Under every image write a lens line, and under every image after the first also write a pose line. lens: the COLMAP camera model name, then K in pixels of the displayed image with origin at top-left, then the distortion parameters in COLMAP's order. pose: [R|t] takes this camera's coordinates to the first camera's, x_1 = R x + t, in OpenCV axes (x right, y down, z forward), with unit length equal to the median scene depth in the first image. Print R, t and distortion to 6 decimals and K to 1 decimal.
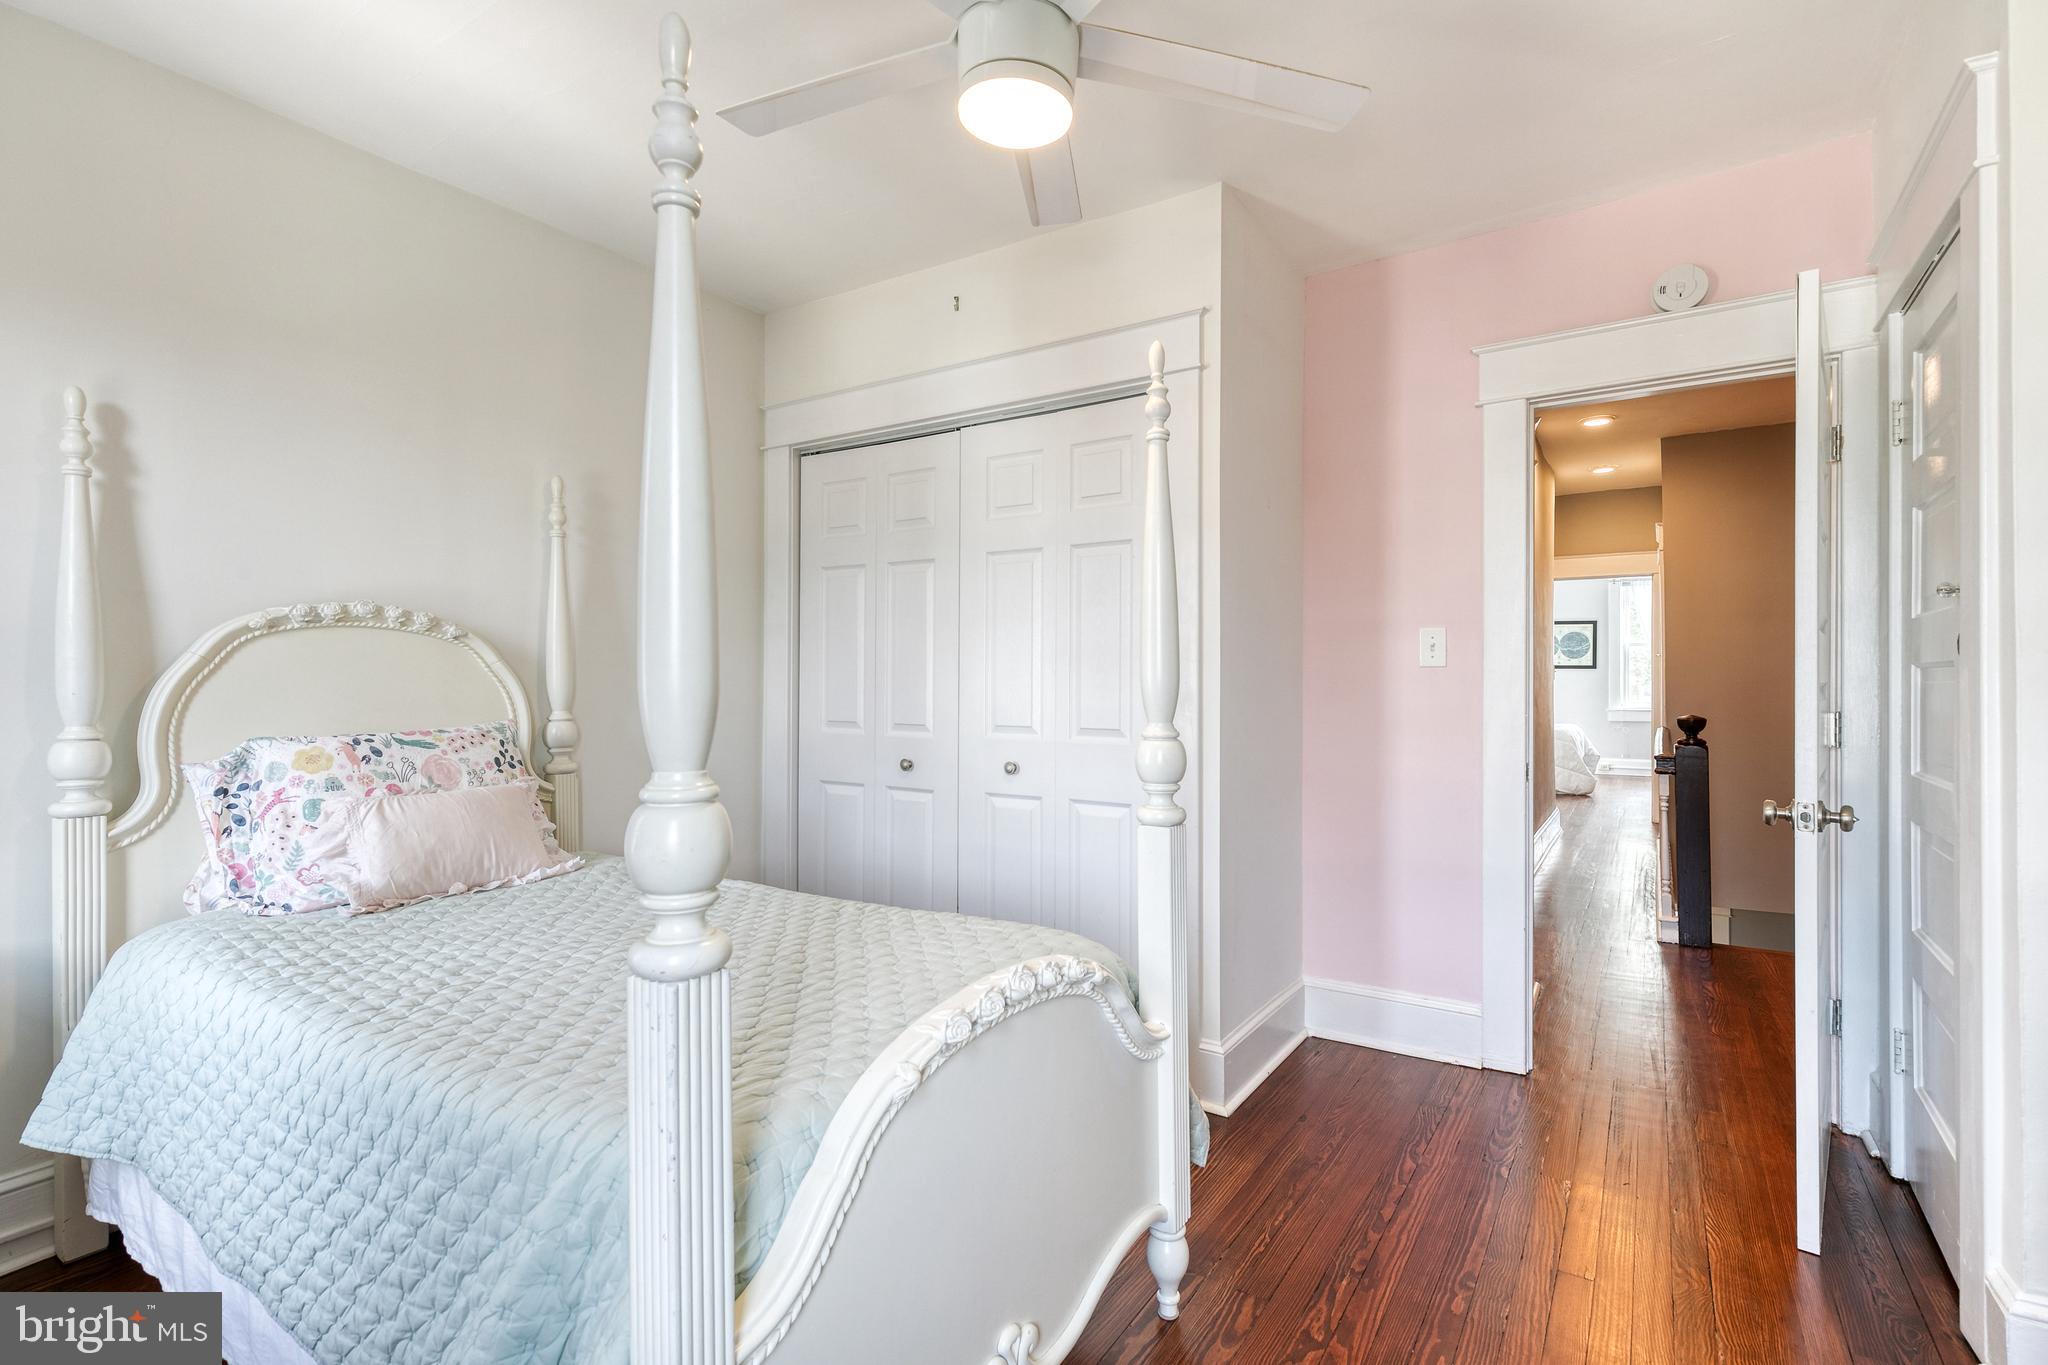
lens RADIAL K [[922.2, 0, 1042.5], [0, 922.2, 689.3], [0, 0, 1]] dist [0.008694, -0.002170]
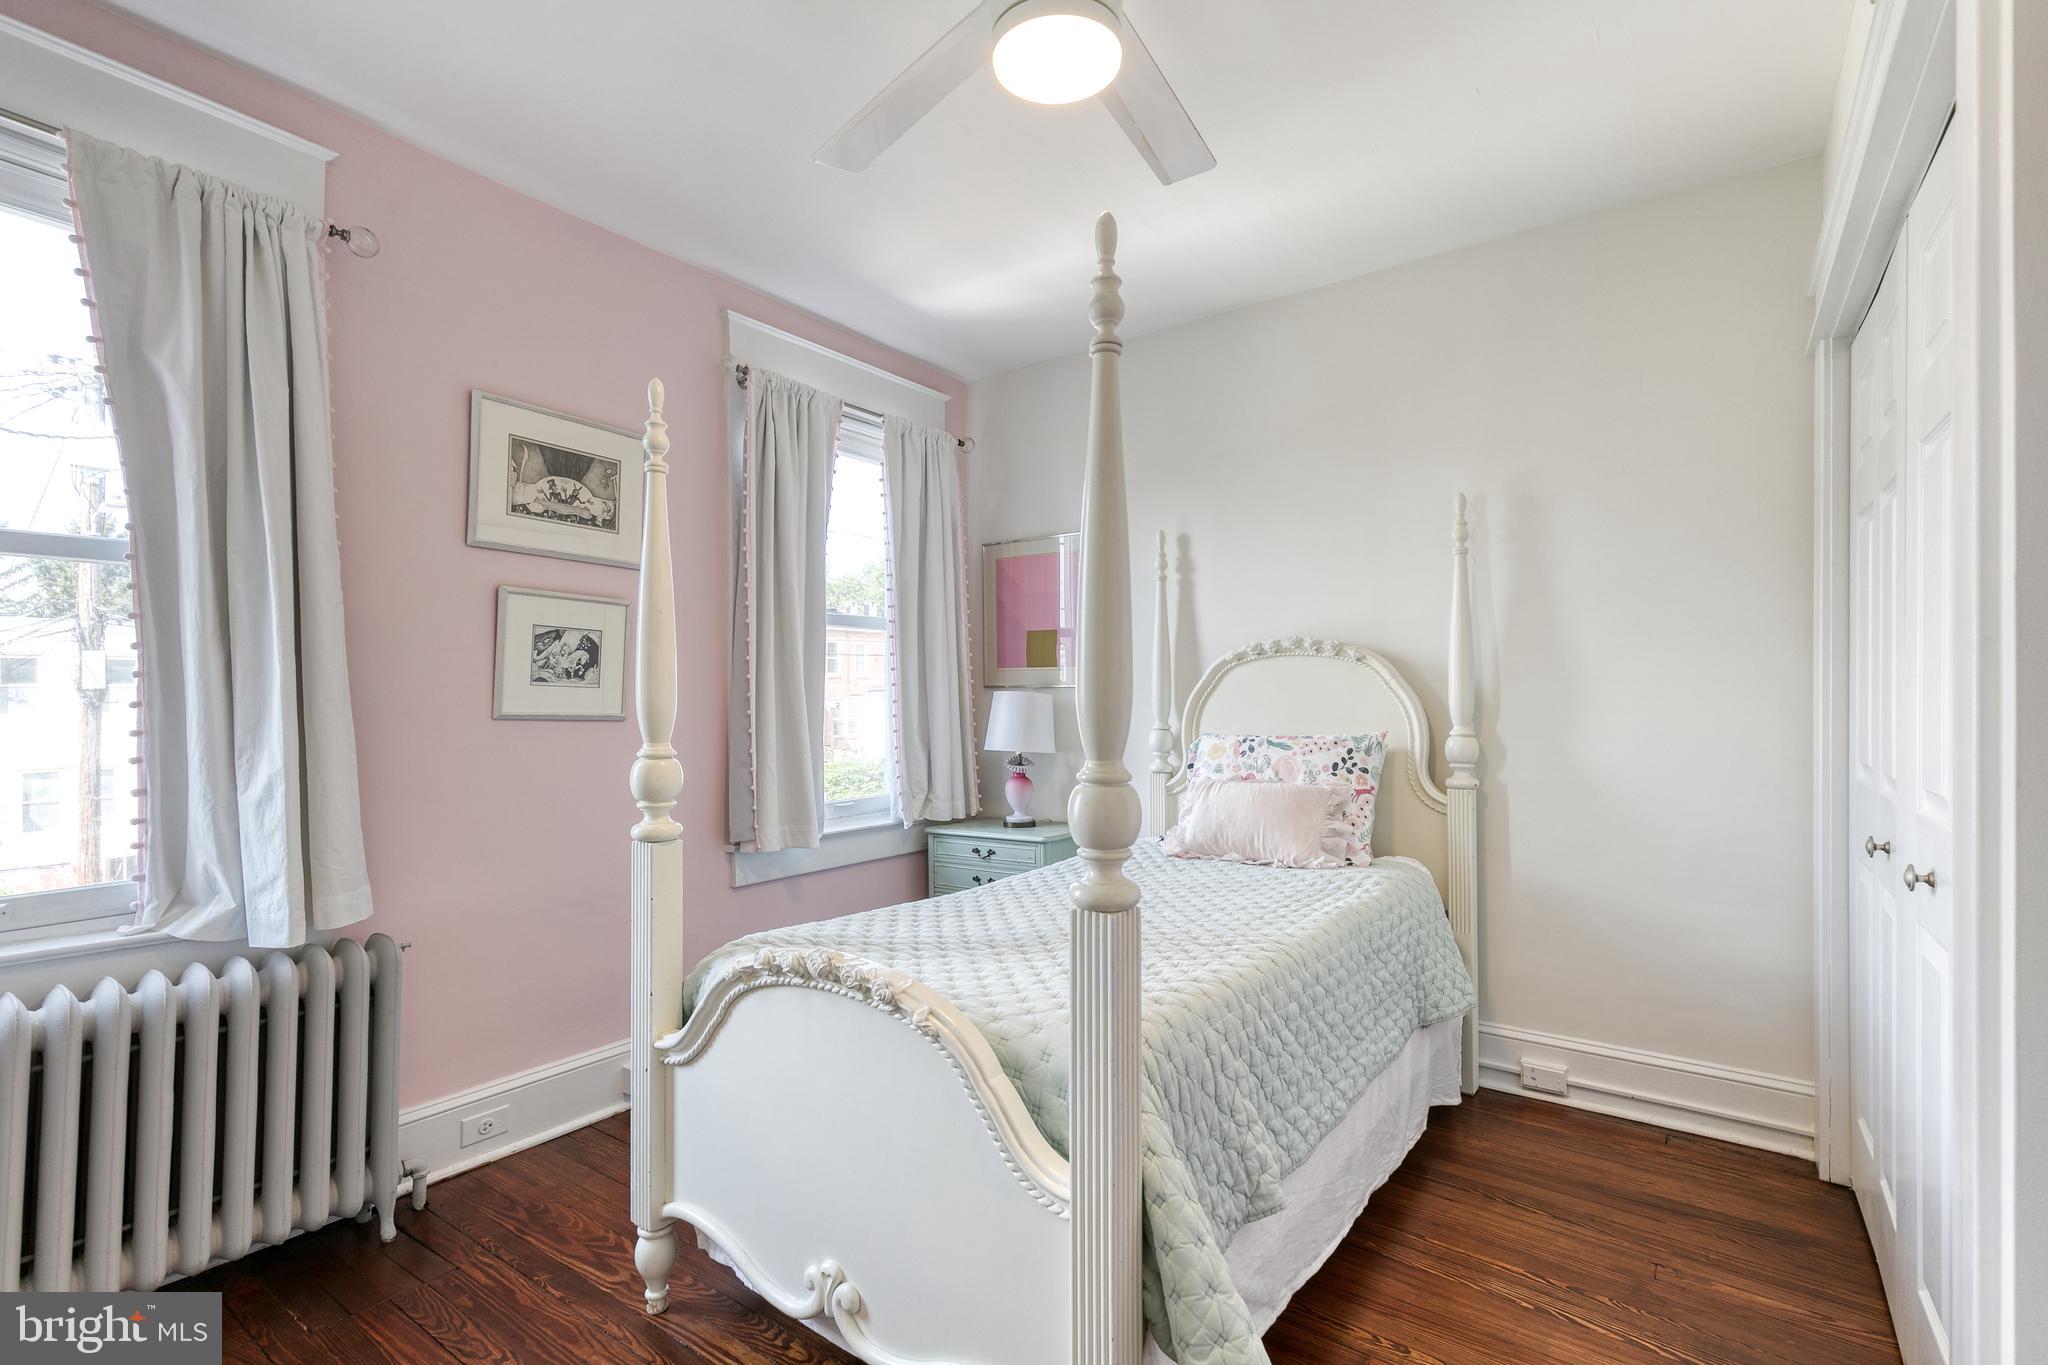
lens RADIAL K [[922.2, 0, 1042.5], [0, 922.2, 689.3], [0, 0, 1]] dist [0.008694, -0.002170]
pose [[-0.053089, -0.006204, -0.998571, 0.612986], [-0.008565, 0.999947, -0.005757, -0.008459], [0.998553, 0.008247, -0.053139, 0.735091]]
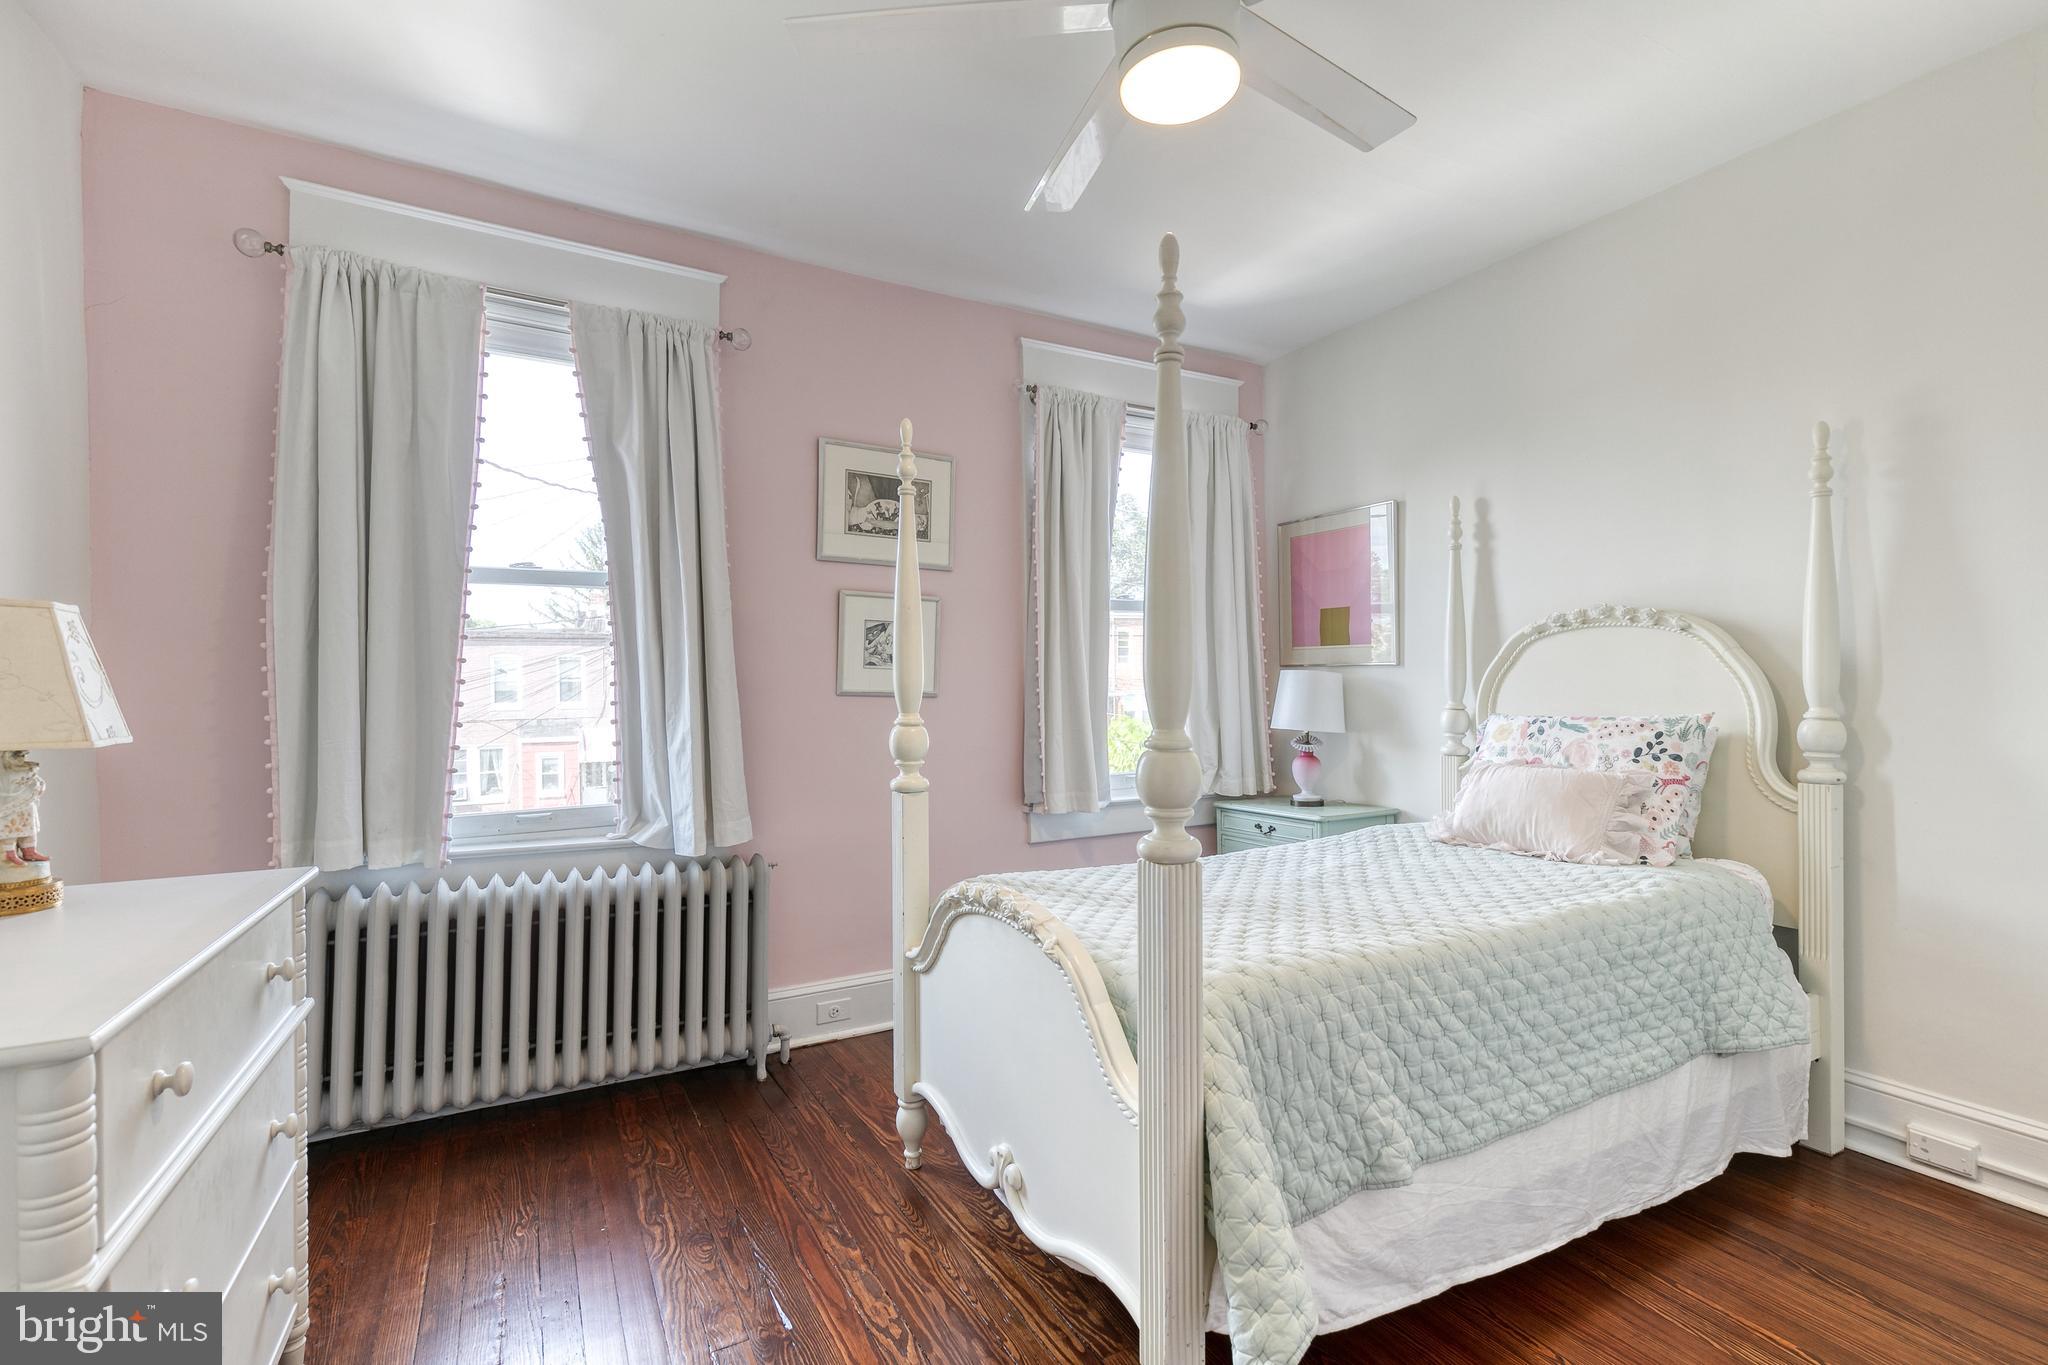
lens RADIAL K [[922.6, 0, 1046.1], [0, 922.6, 684.3], [0, 0, 1]] dist [0.005570, -0.000747]
pose [[-0.462447, 0.009018, -0.886601, 0.640607], [-0.001349, 0.999940, 0.010874, -0.006003], [0.886646, 0.006225, -0.462407, 0.943765]]
